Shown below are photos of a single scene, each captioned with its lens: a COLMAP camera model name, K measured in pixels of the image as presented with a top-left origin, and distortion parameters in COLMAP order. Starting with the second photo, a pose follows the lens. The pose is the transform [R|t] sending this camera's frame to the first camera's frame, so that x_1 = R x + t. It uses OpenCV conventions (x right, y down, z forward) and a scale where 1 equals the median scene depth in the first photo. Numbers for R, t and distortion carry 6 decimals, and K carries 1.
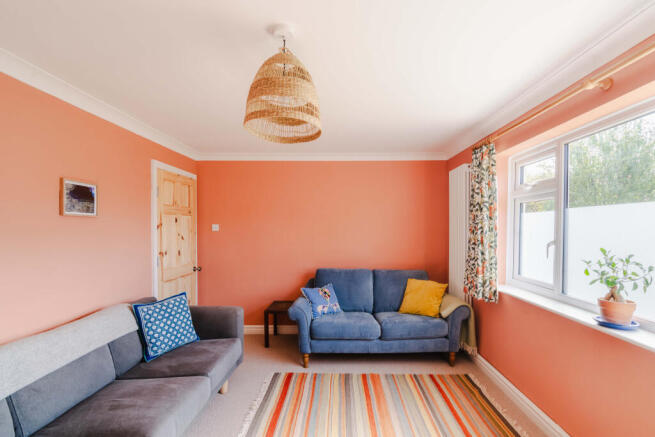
lens RADIAL K [[302.8, 0, 329.3], [0, 302.8, 220.7], [0, 0, 1]] dist [-0.001572, 0.000549]
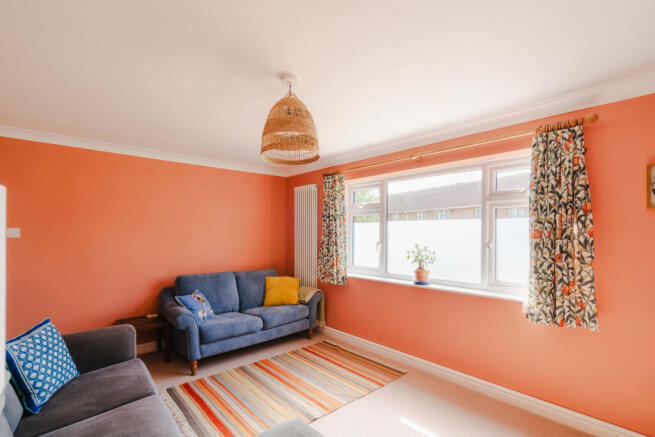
lens RADIAL K [[310.5, 0, 326.6], [0, 310.5, 222.1], [0, 0, 1]] dist [-0.001004, 0.000239]
pose [[0.738117, 0.023151, 0.674275, -0.491362], [-0.017050, 0.999732, -0.015661, -0.003443], [-0.674457, 0.000063, 0.738314, -0.035849]]
